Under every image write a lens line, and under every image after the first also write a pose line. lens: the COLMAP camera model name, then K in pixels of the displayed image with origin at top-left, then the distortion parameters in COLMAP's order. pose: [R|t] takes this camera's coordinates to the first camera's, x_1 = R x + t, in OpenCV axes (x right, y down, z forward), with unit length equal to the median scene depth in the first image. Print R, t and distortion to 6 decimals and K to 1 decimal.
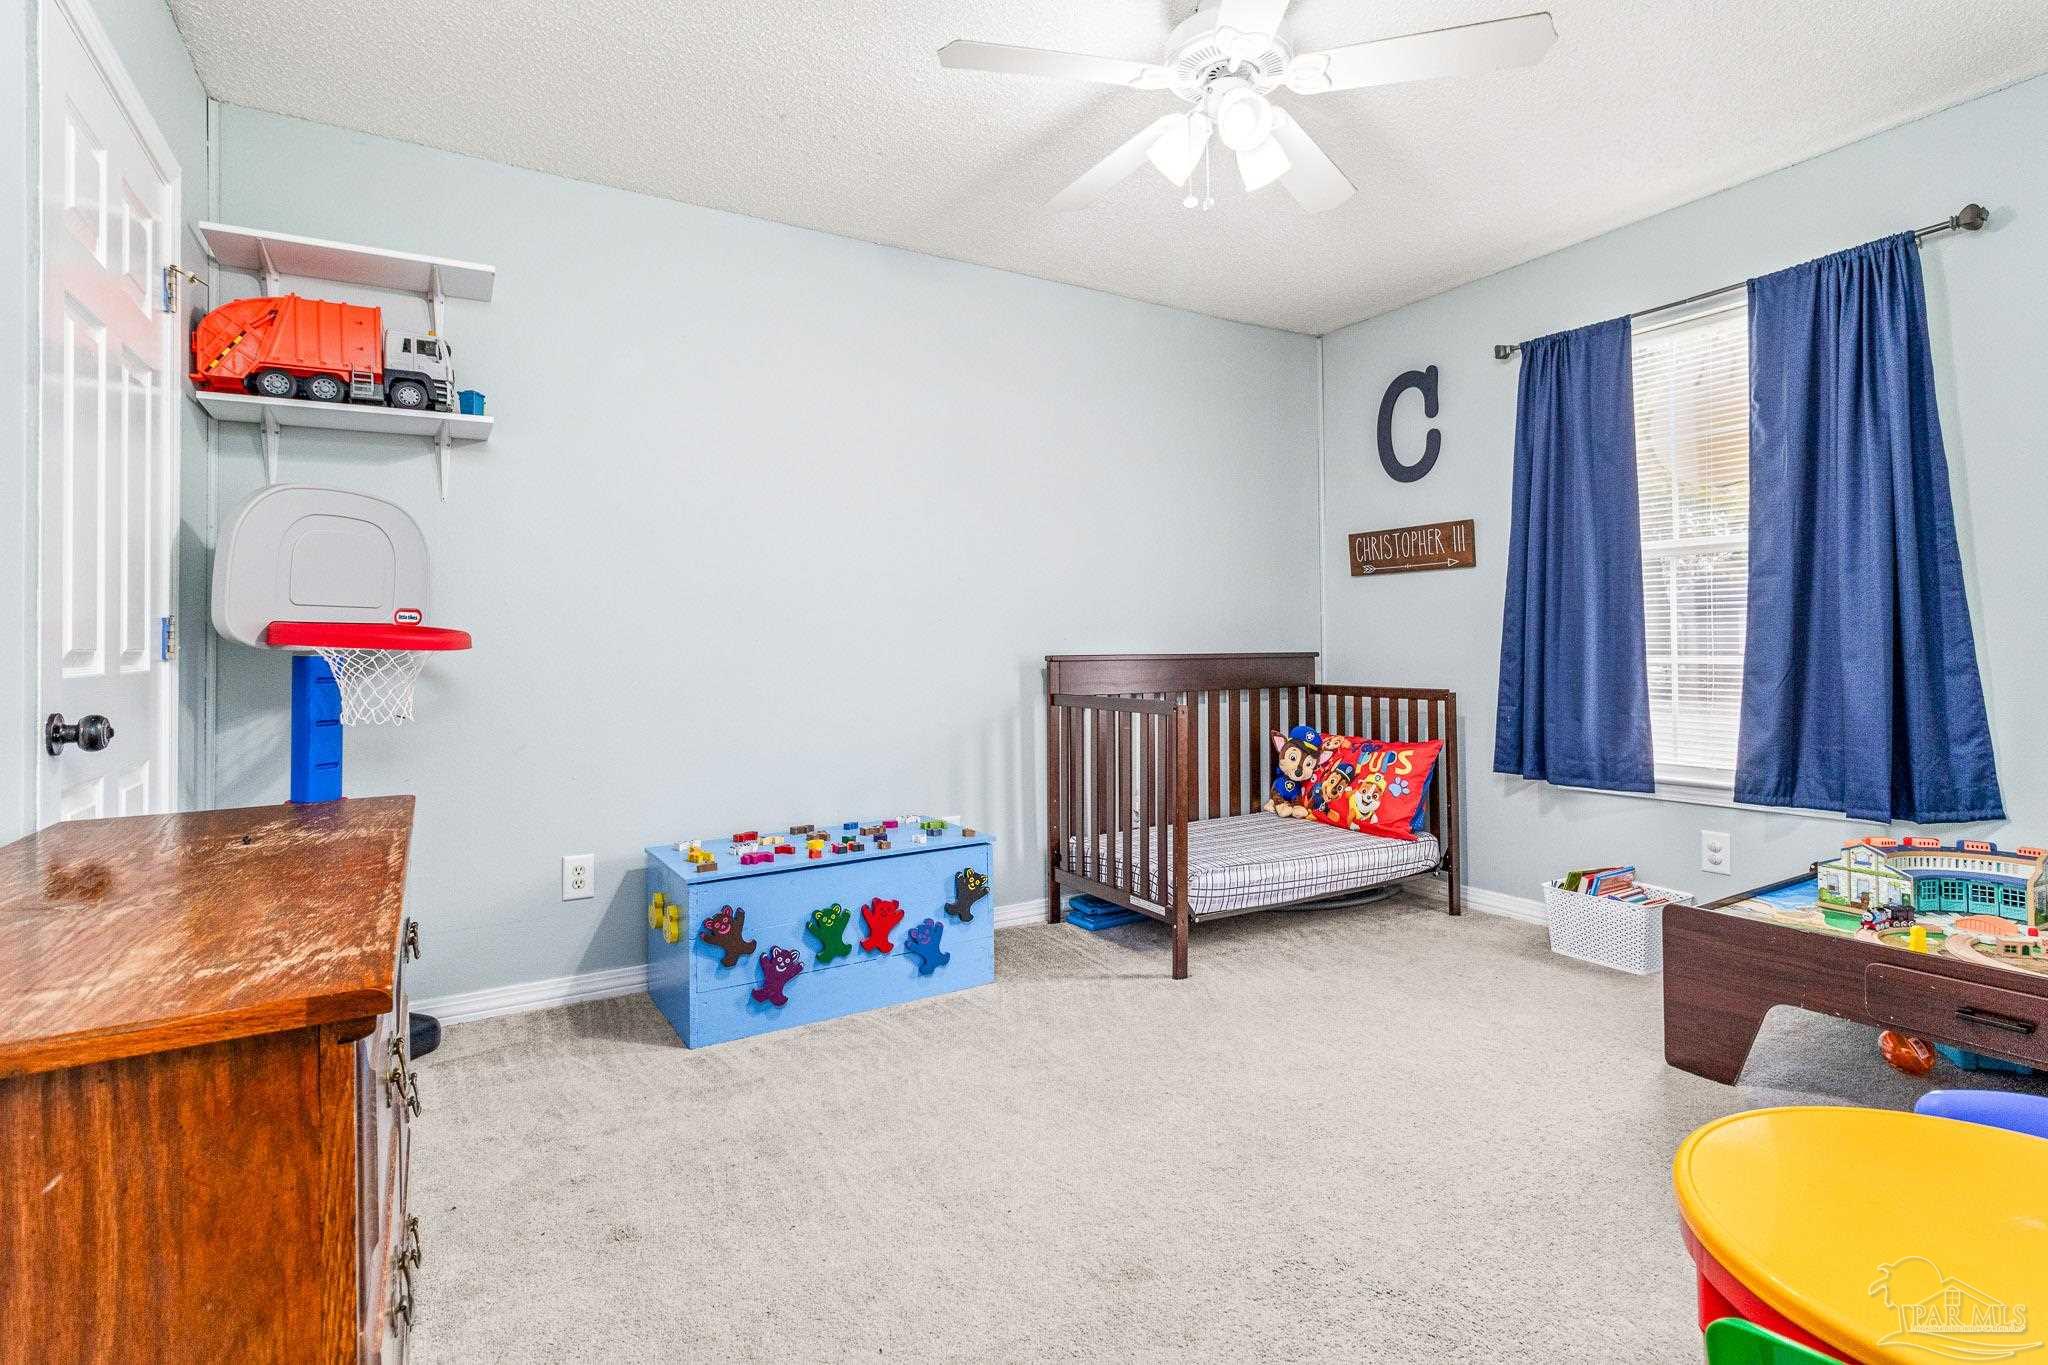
lens RADIAL K [[985.0, 0, 1040.1], [0, 985.0, 636.2], [0, 0, 1]] dist [0.001966, 0.000352]
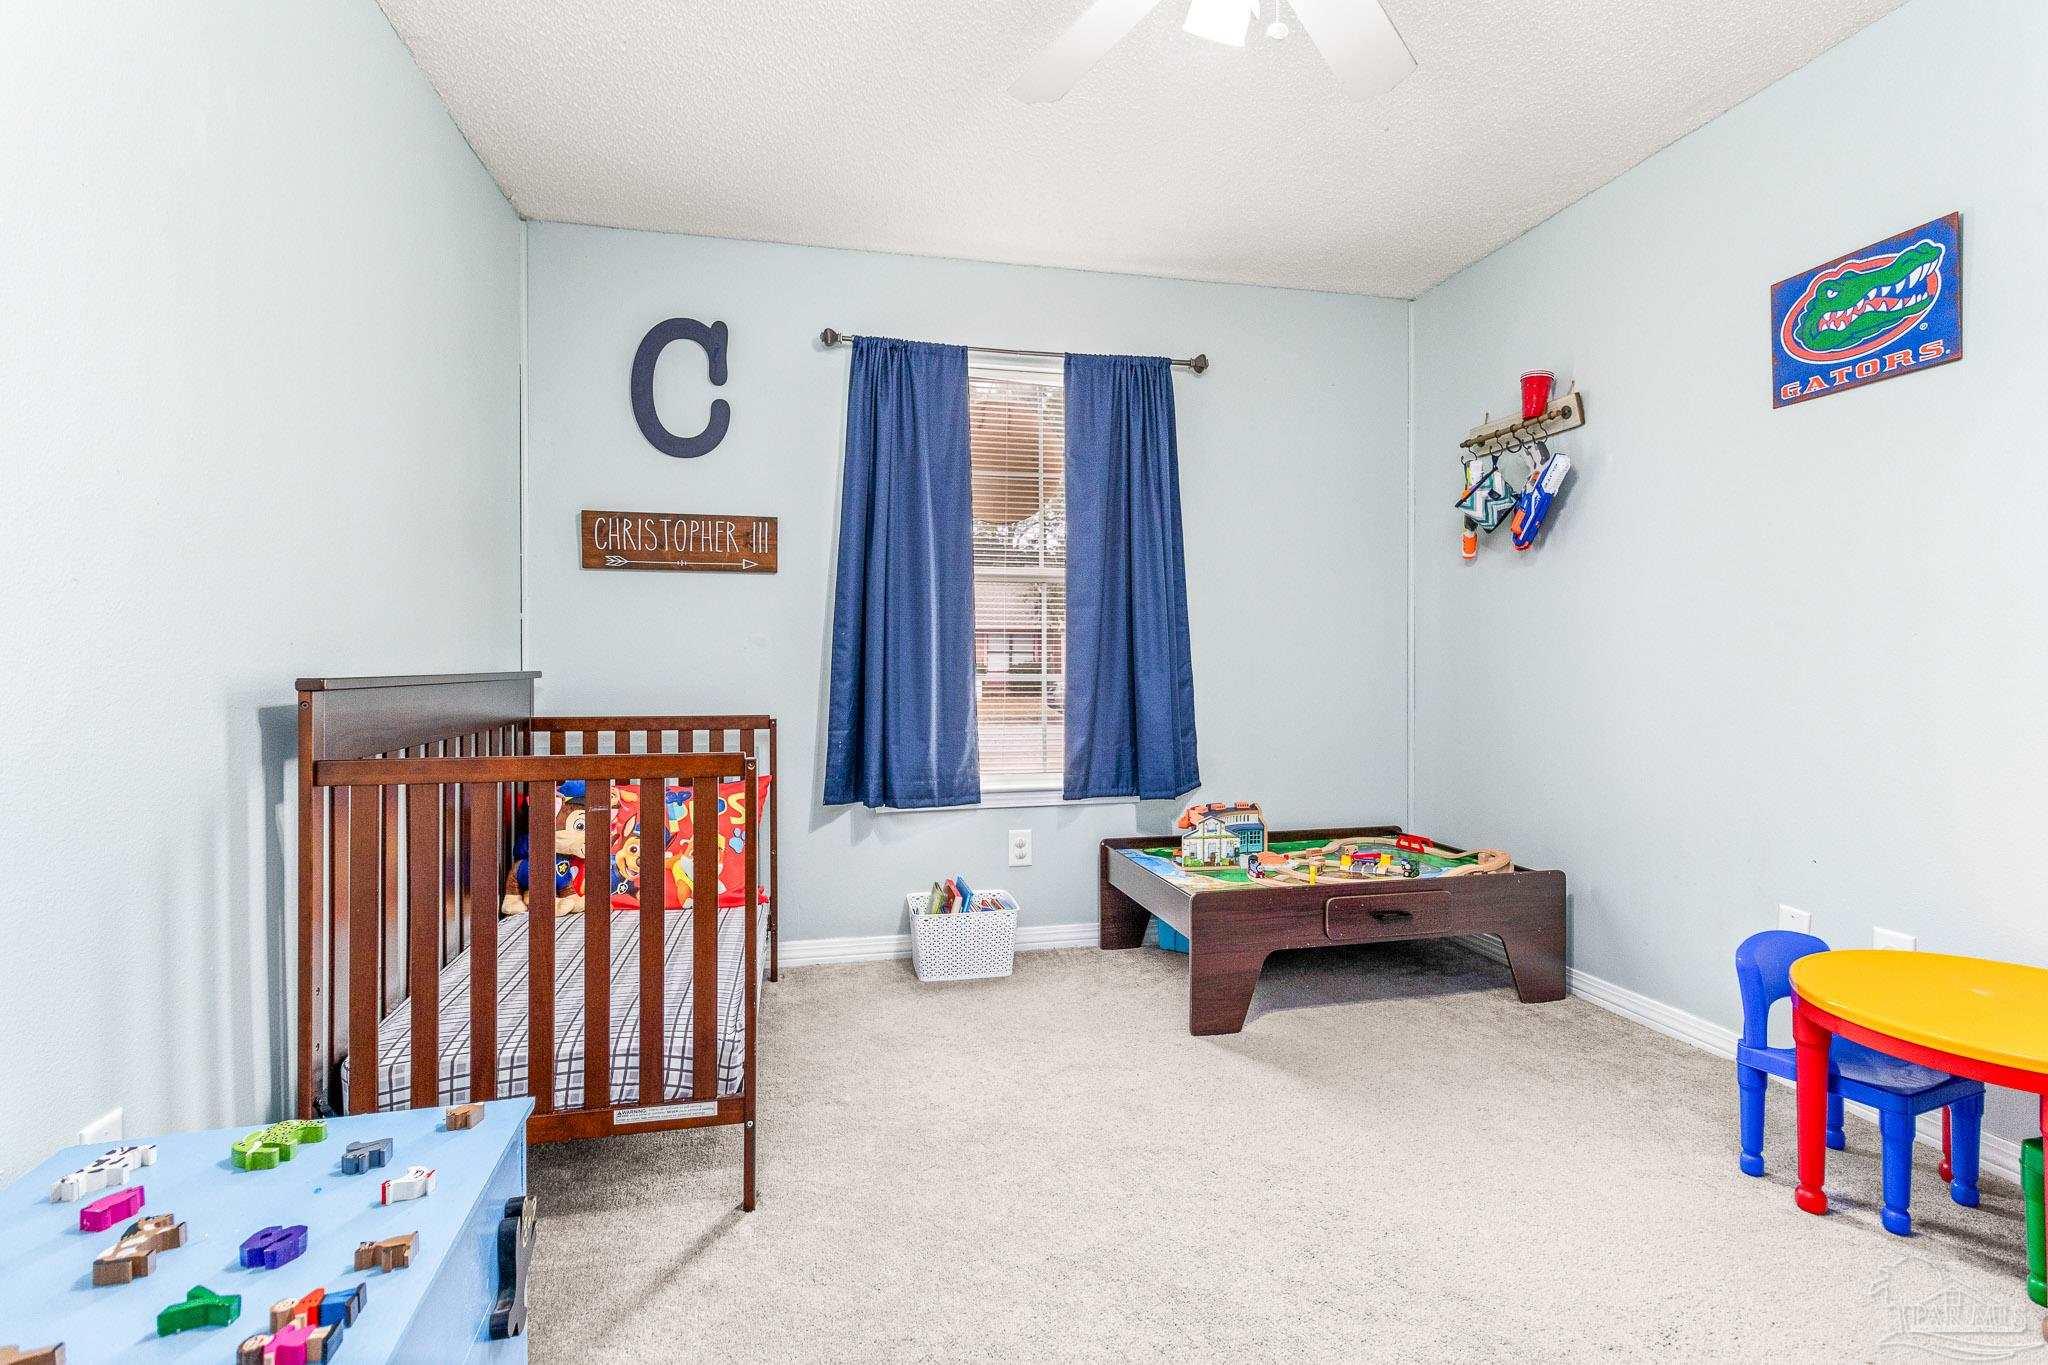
lens RADIAL K [[968.5, 0, 1017.4], [0, 968.5, 668.6], [0, 0, 1]] dist [0.000762, 0.000578]
pose [[0.321279, 0.004997, 0.946971, -0.317620], [-0.013845, 0.999904, -0.000579, 0.012148], [-0.946883, -0.012925, 0.321318, 0.559732]]
